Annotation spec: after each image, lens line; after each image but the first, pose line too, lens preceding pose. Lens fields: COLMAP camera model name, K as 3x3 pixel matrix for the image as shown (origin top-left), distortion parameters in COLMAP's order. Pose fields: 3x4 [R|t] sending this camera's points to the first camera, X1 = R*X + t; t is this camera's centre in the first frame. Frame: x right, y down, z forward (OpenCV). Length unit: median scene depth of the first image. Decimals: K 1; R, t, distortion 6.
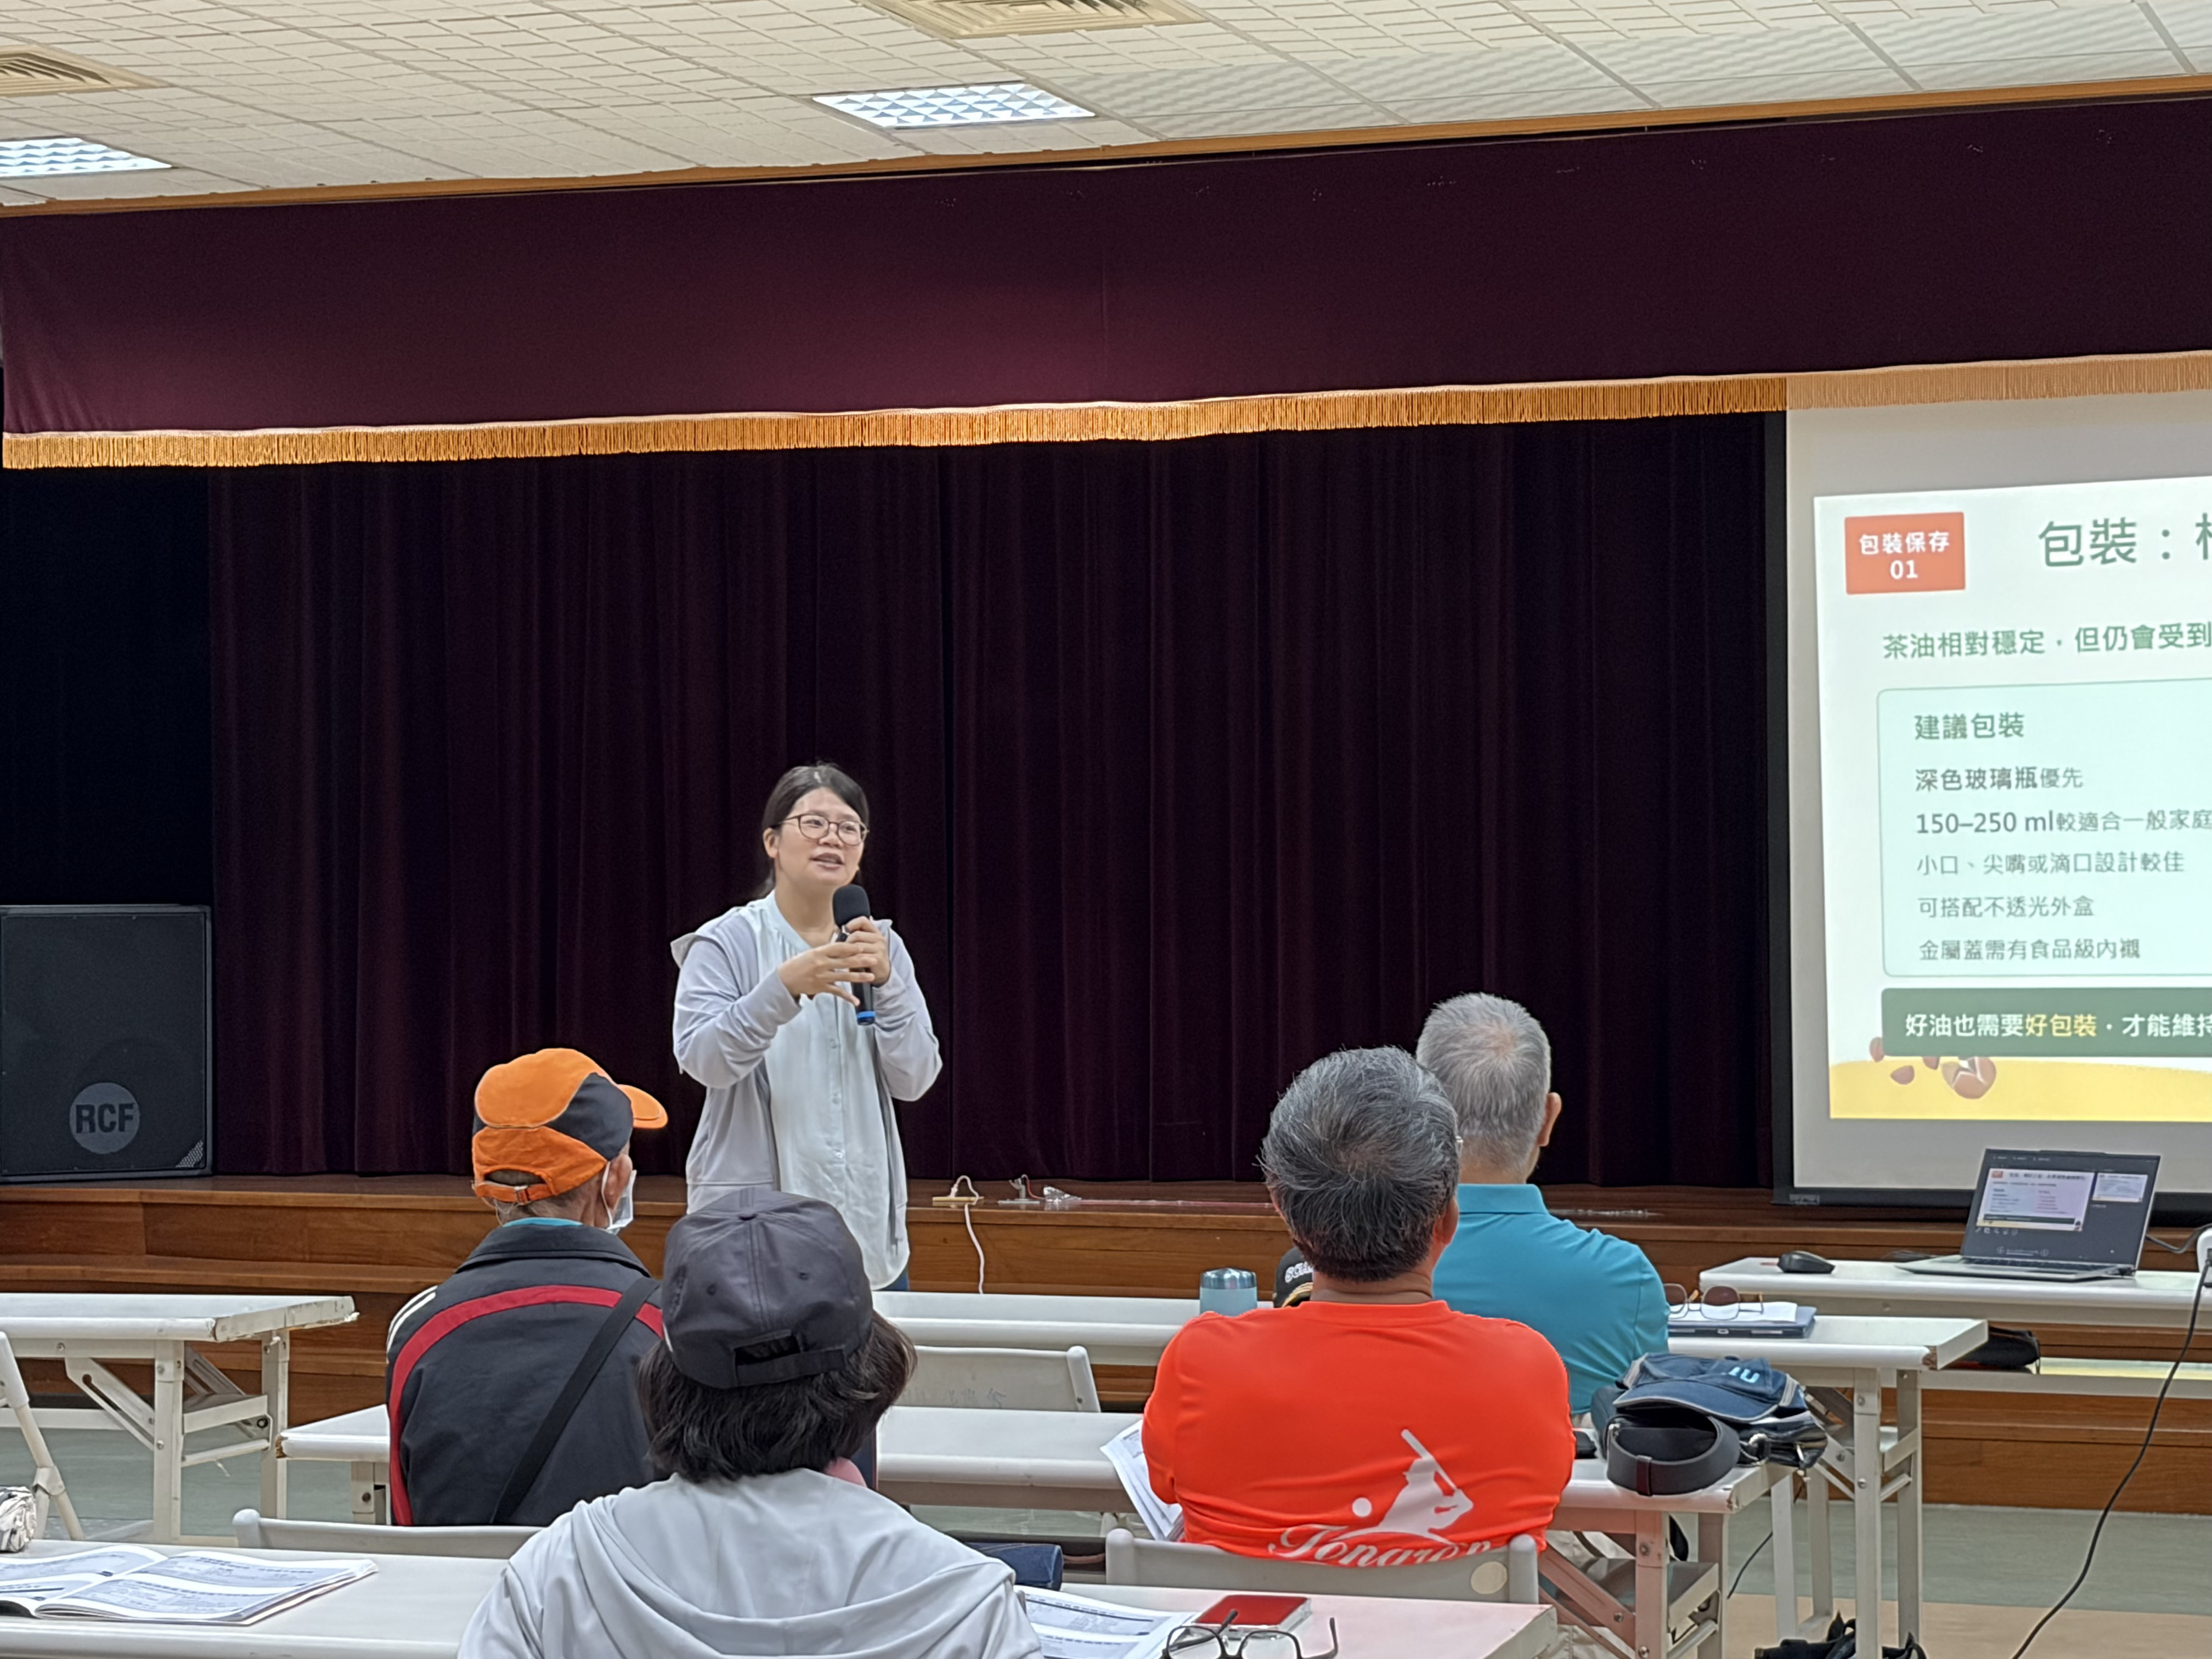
lens RADIAL K [[4992.8, 0, 1106.0], [0, 4992.8, 829.5], [0, 0, 1]] dist [0.232173, -0.647856]
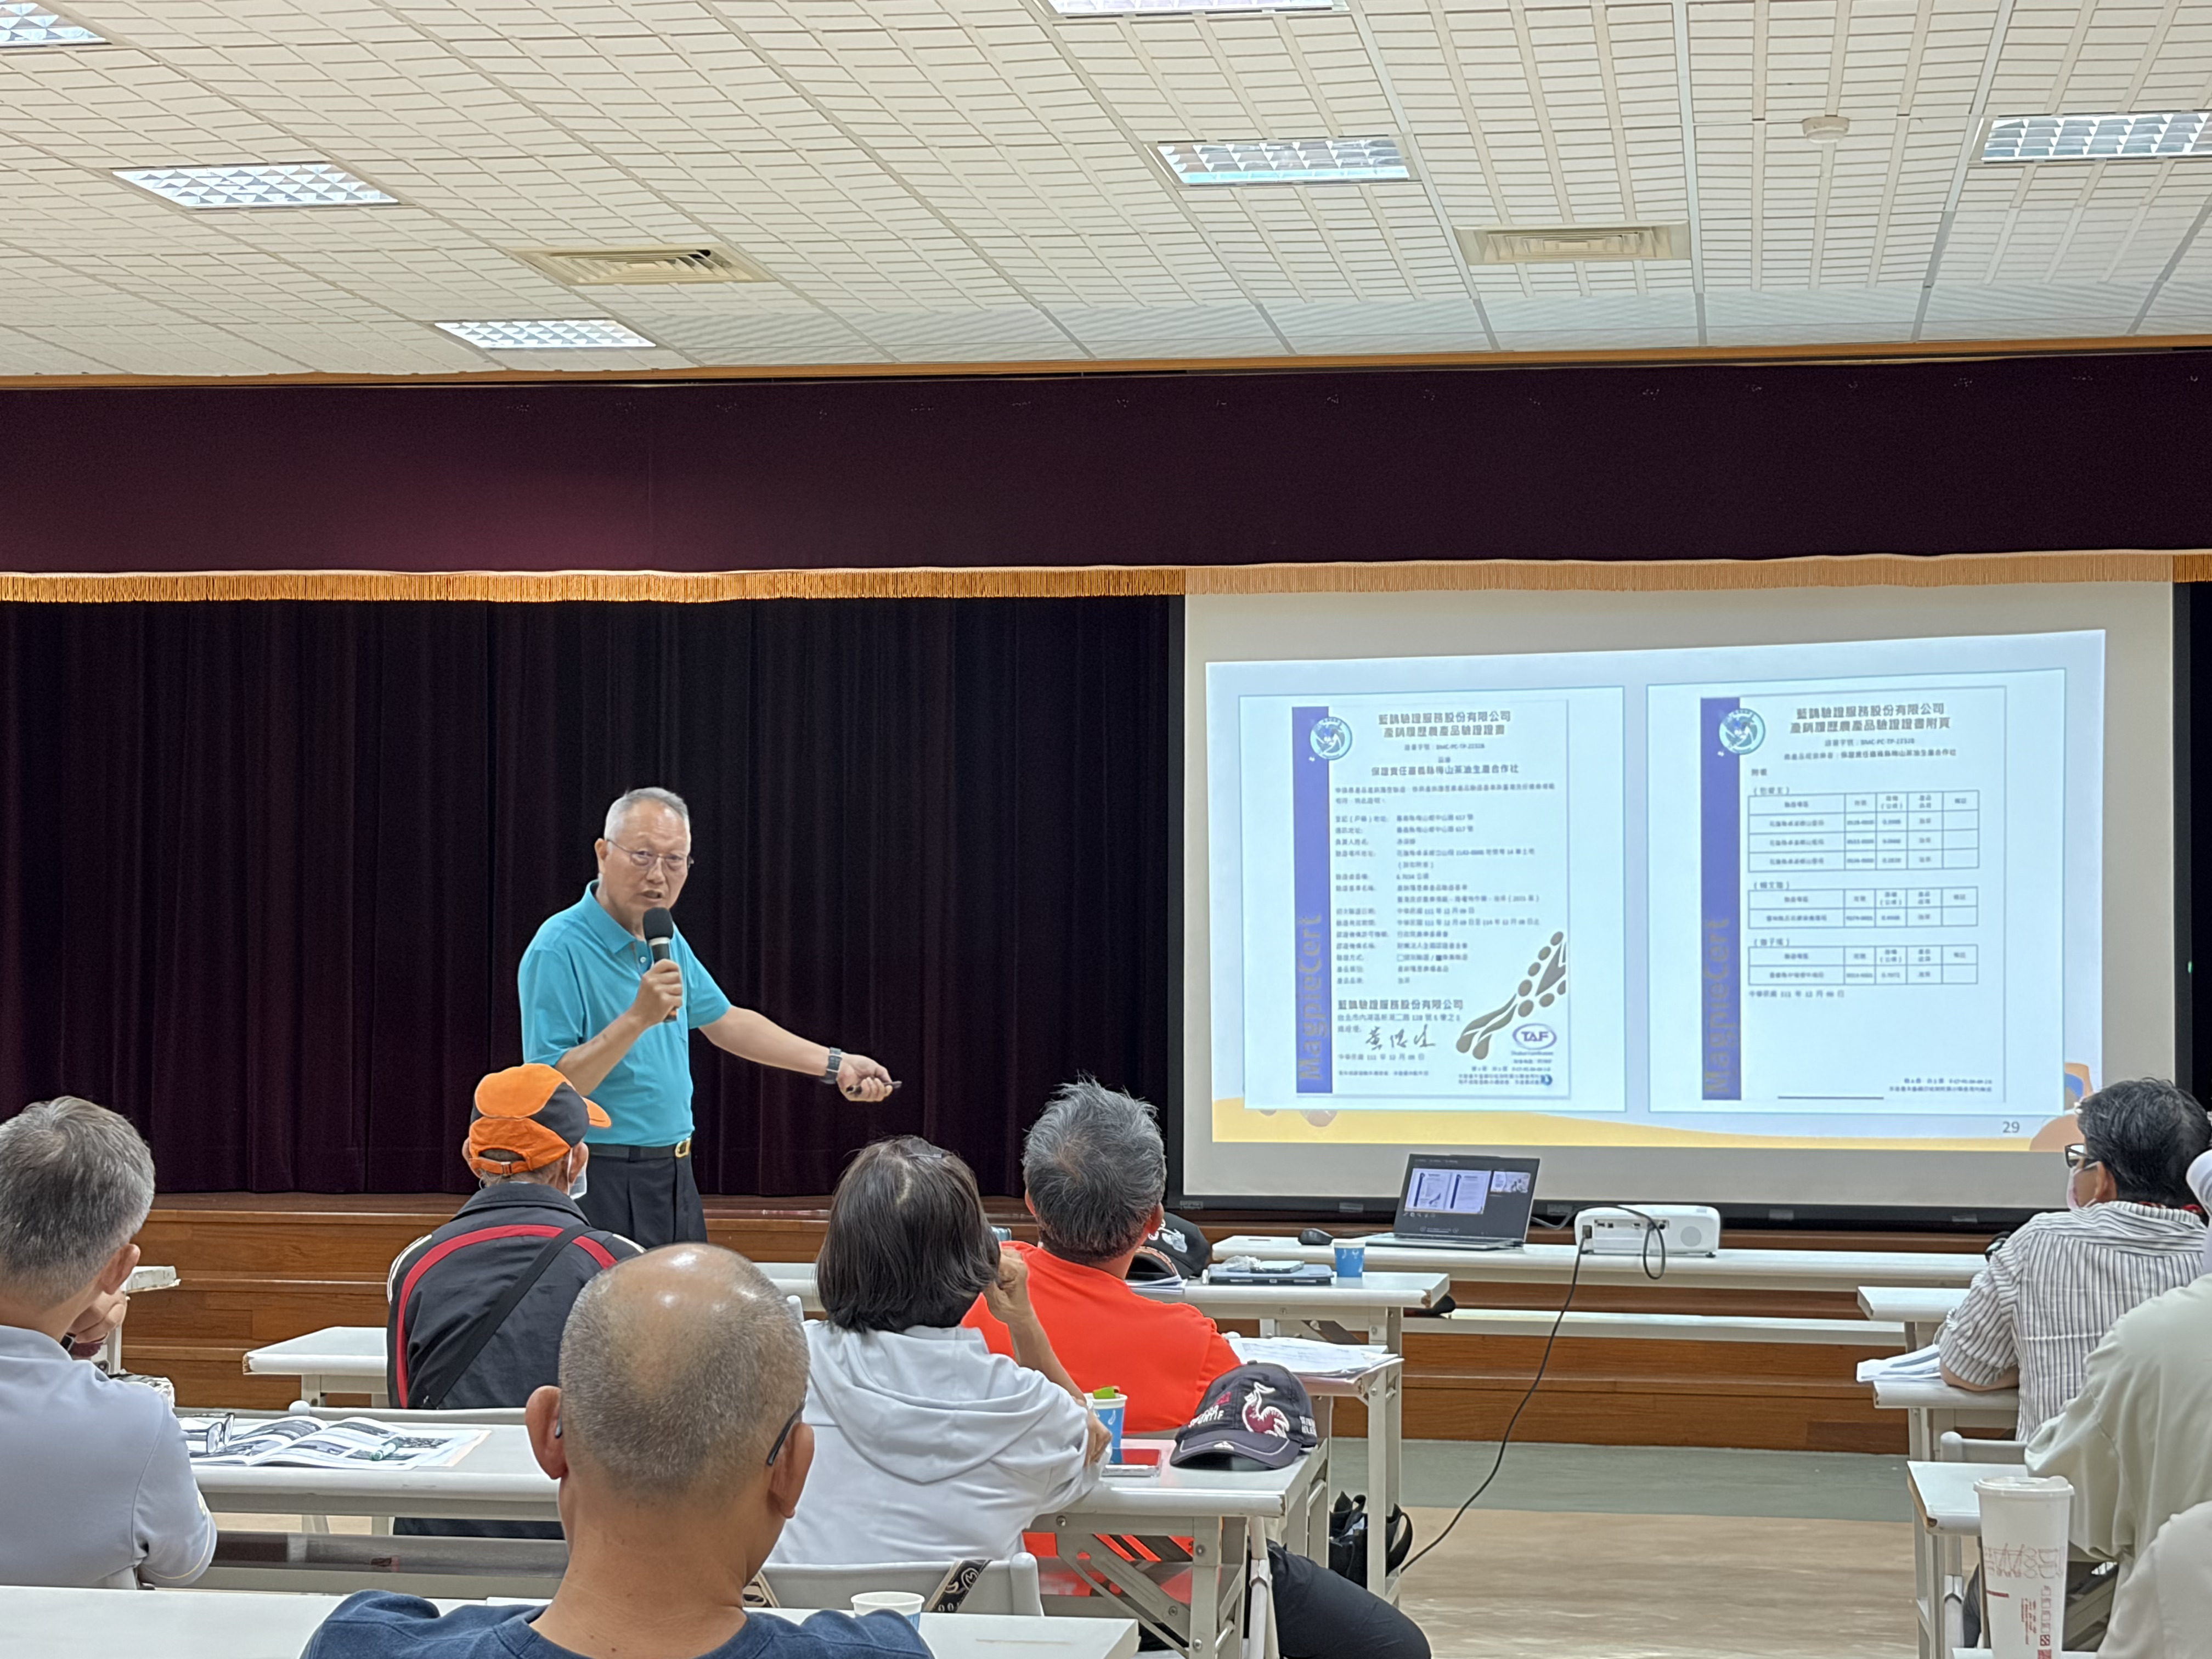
lens RADIAL K [[4224.1, 0, 1106.0], [0, 4224.1, 829.5], [0, 0, 1]] dist [0.372435, -2.071440]
pose [[0.984278, 0.016178, 0.175883, -0.076117], [-0.012337, 0.999661, -0.022911, 0.002735], [-0.176194, 0.020381, 0.984144, -0.073345]]
